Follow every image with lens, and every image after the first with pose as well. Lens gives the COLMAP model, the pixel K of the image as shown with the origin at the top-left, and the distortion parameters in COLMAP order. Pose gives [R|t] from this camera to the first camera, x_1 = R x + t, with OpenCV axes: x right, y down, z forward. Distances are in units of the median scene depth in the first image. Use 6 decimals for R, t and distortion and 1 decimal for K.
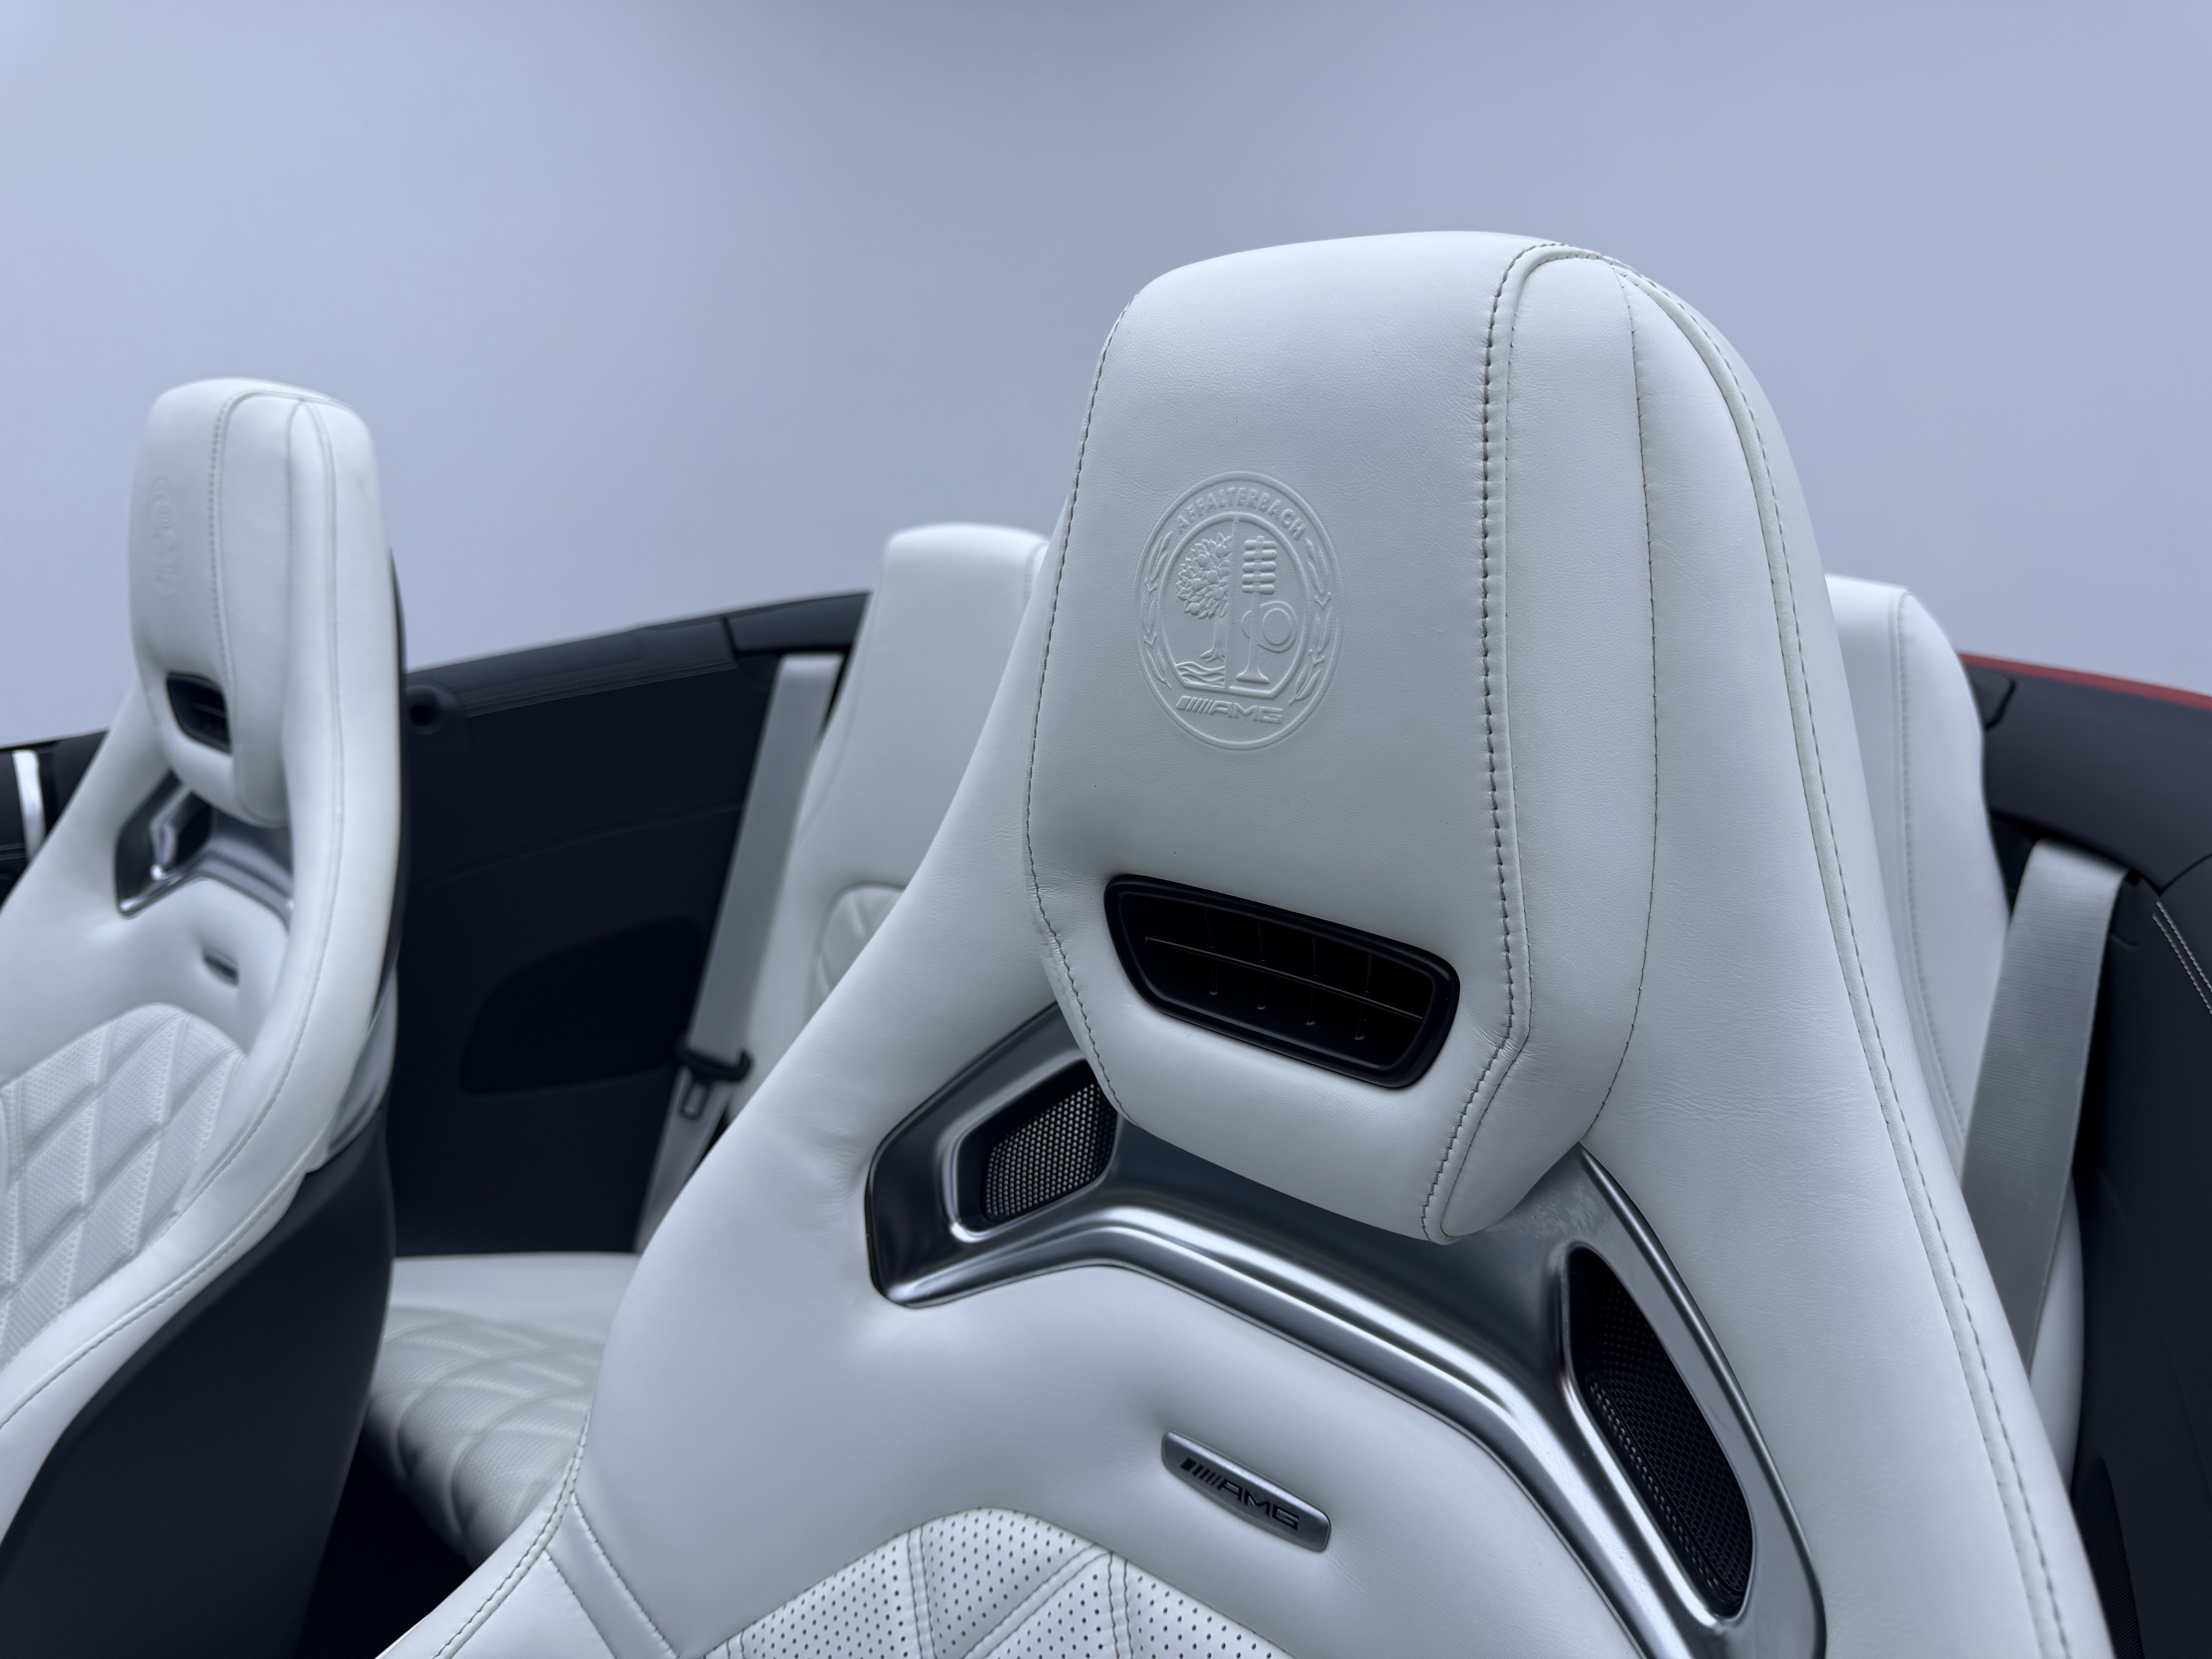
lens RADIAL K [[1575.0, 0, 1124.7], [0, 1575.0, 816.2], [0, 0, 1]] dist [-0.003412, -0.009768]
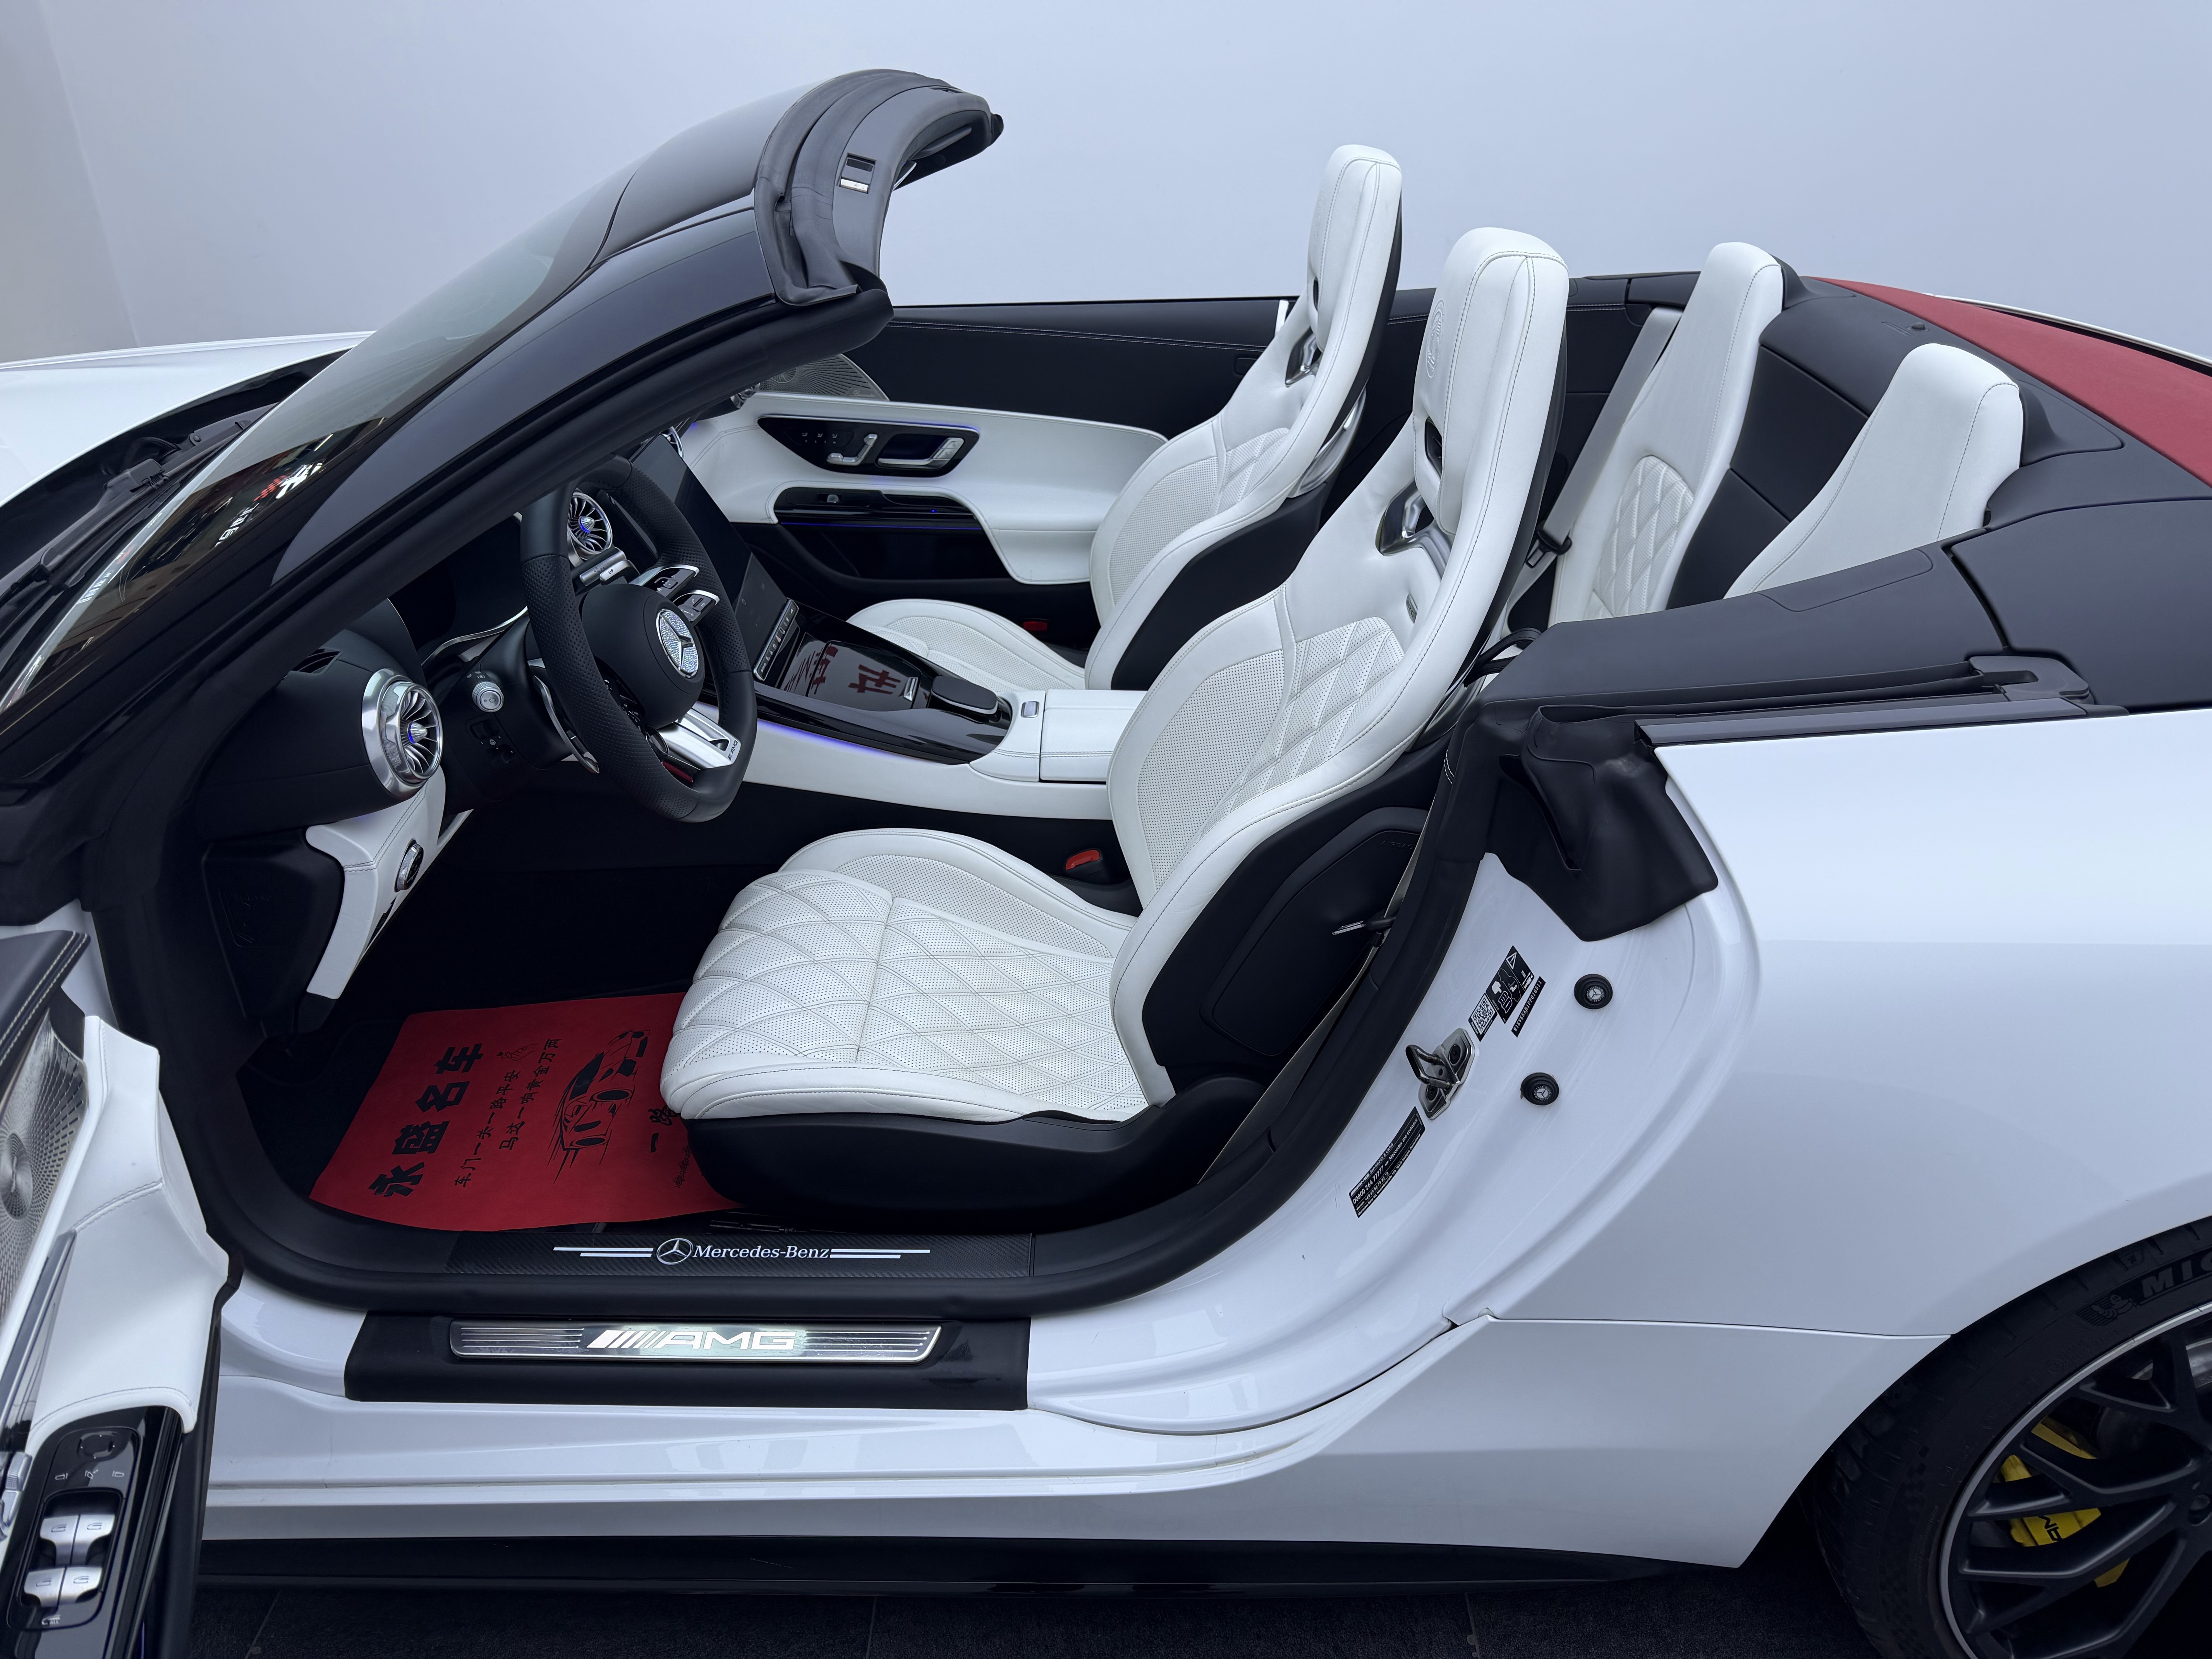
lens RADIAL K [[1575.0, 0, 1101.6], [0, 1575.0, 832.7], [0, 0, 1]] dist [-0.003412, -0.009768]
pose [[0.666724, 0.365028, -0.649795, 0.680668], [-0.174800, 0.924119, 0.339777, -0.051110], [0.724516, -0.112954, 0.679939, -0.610701]]
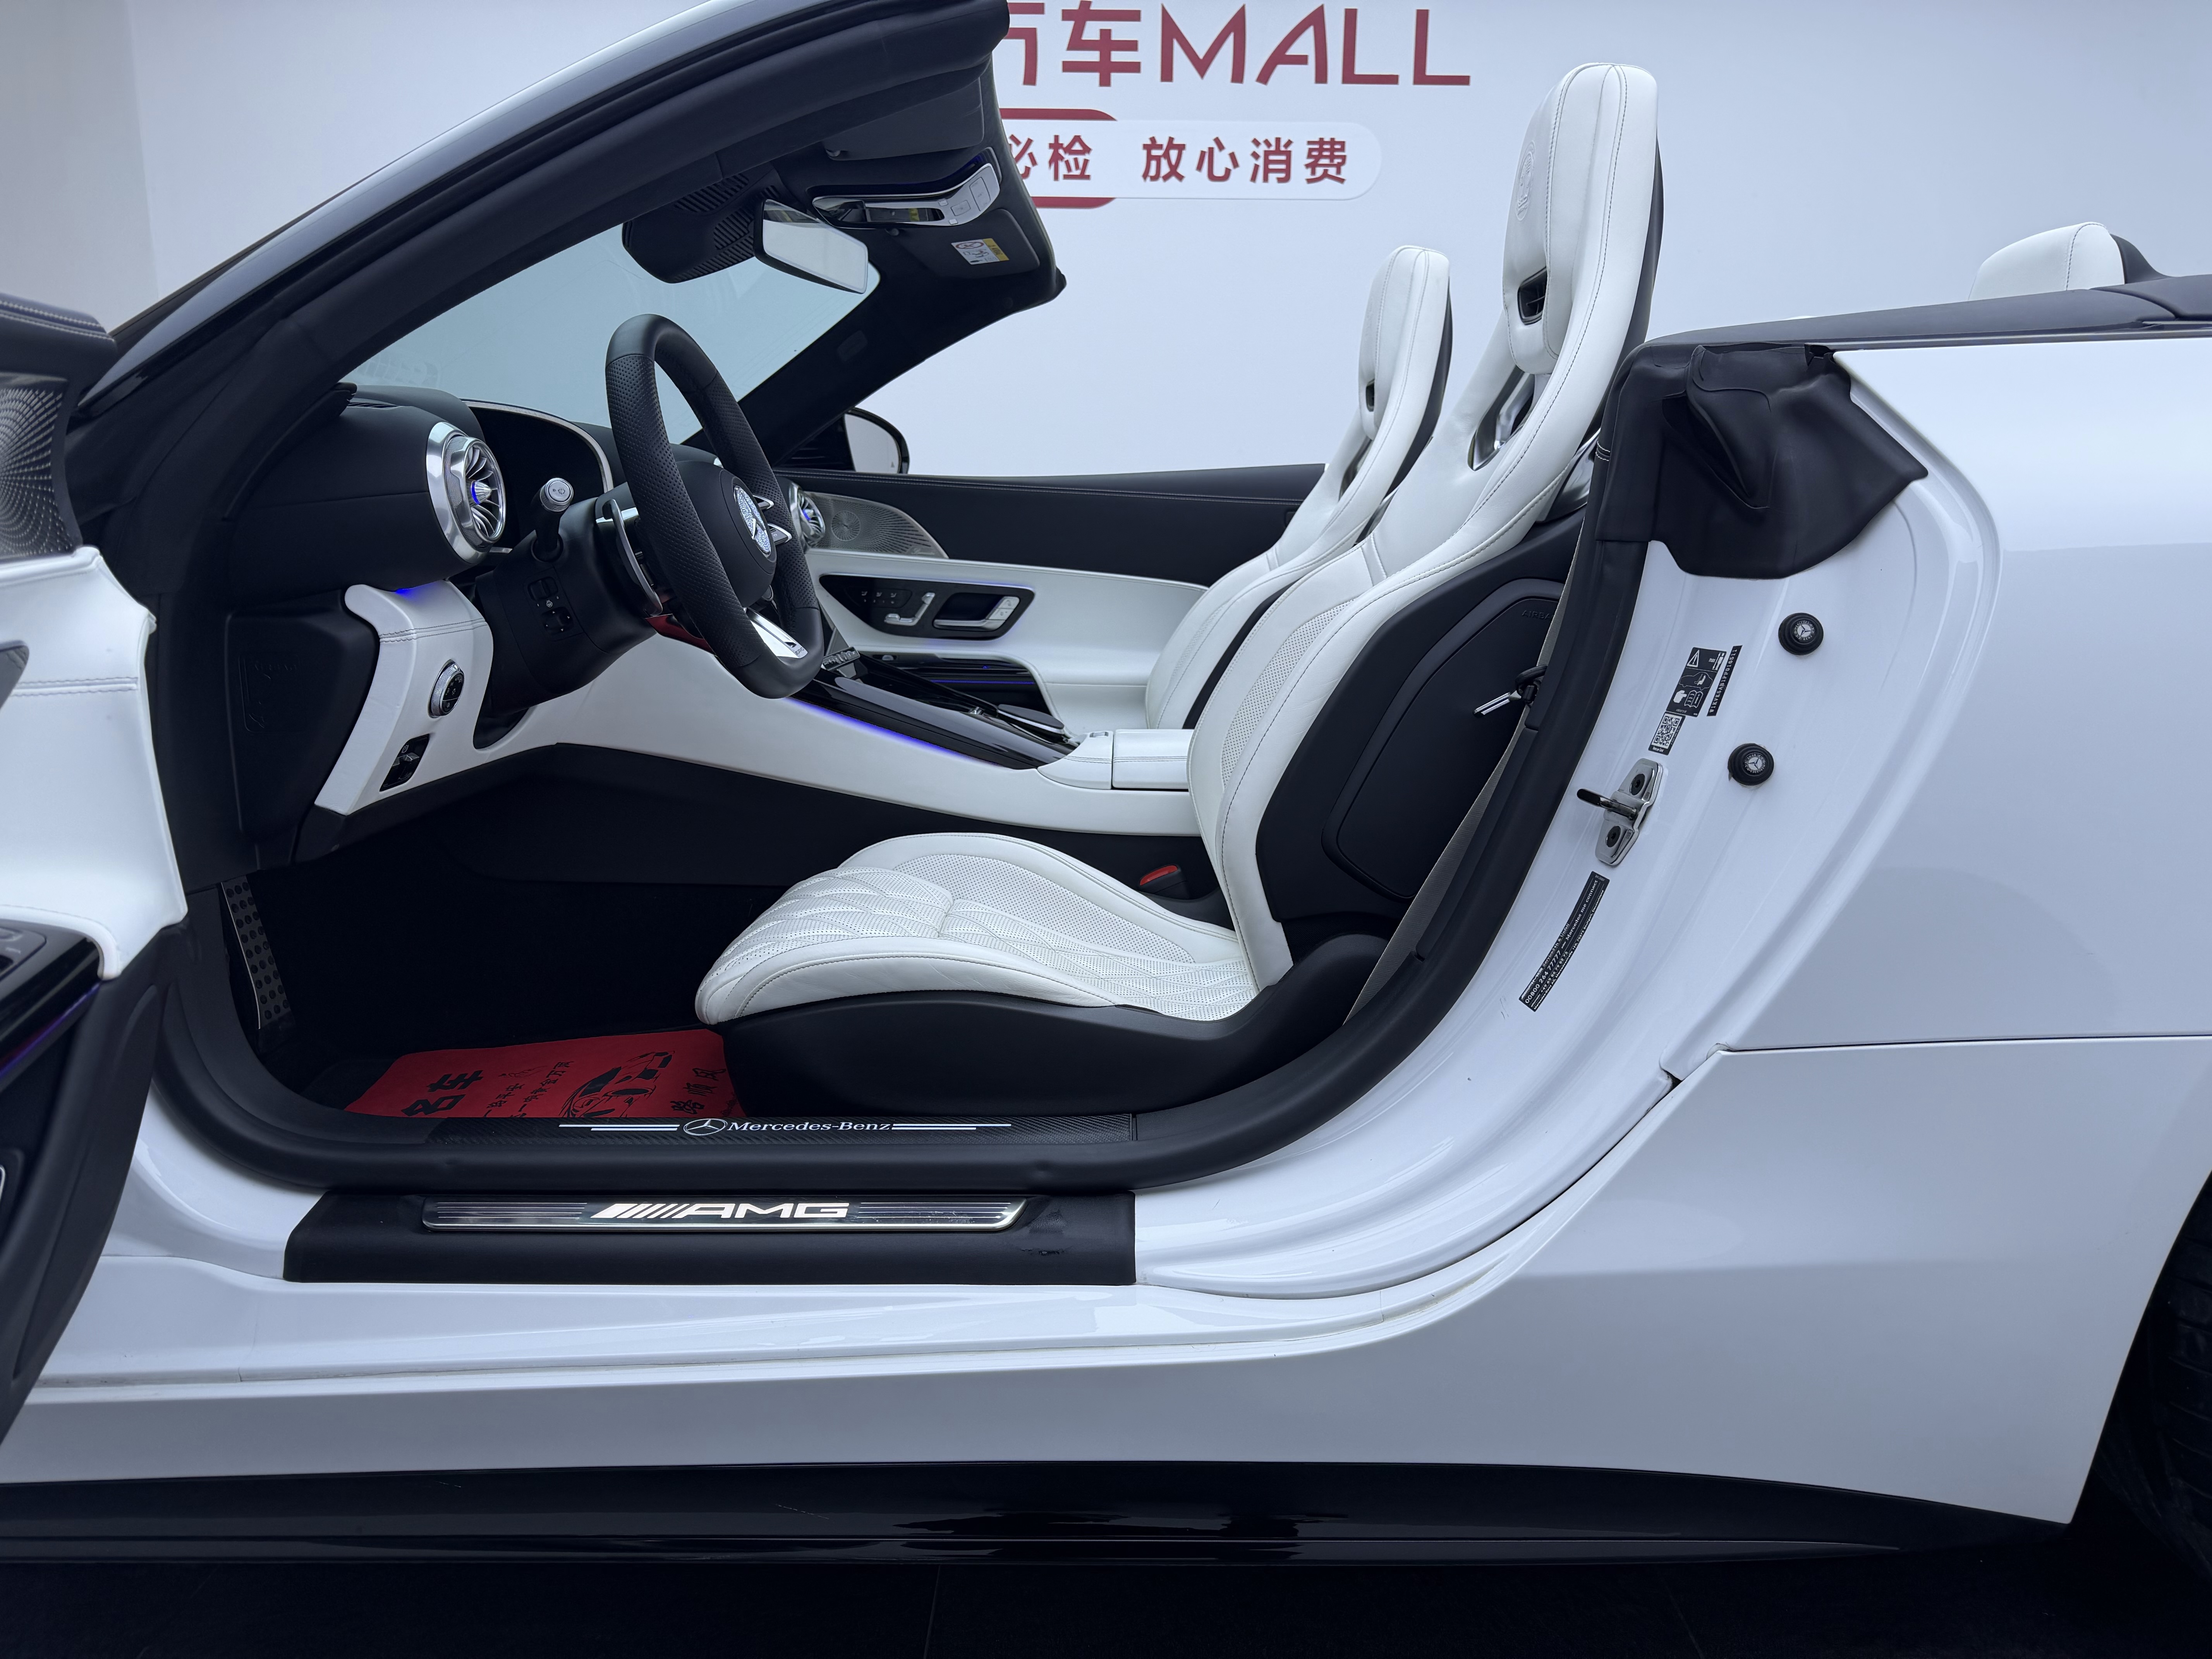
lens RADIAL K [[1575.0, 0, 1098.0], [0, 1575.0, 801.7], [0, 0, 1]] dist [-0.003412, -0.009768]
pose [[0.662124, 0.130881, -0.737877, 0.675100], [-0.169159, 0.985321, 0.022978, 0.402565], [0.730053, 0.109604, 0.674544, -0.582104]]
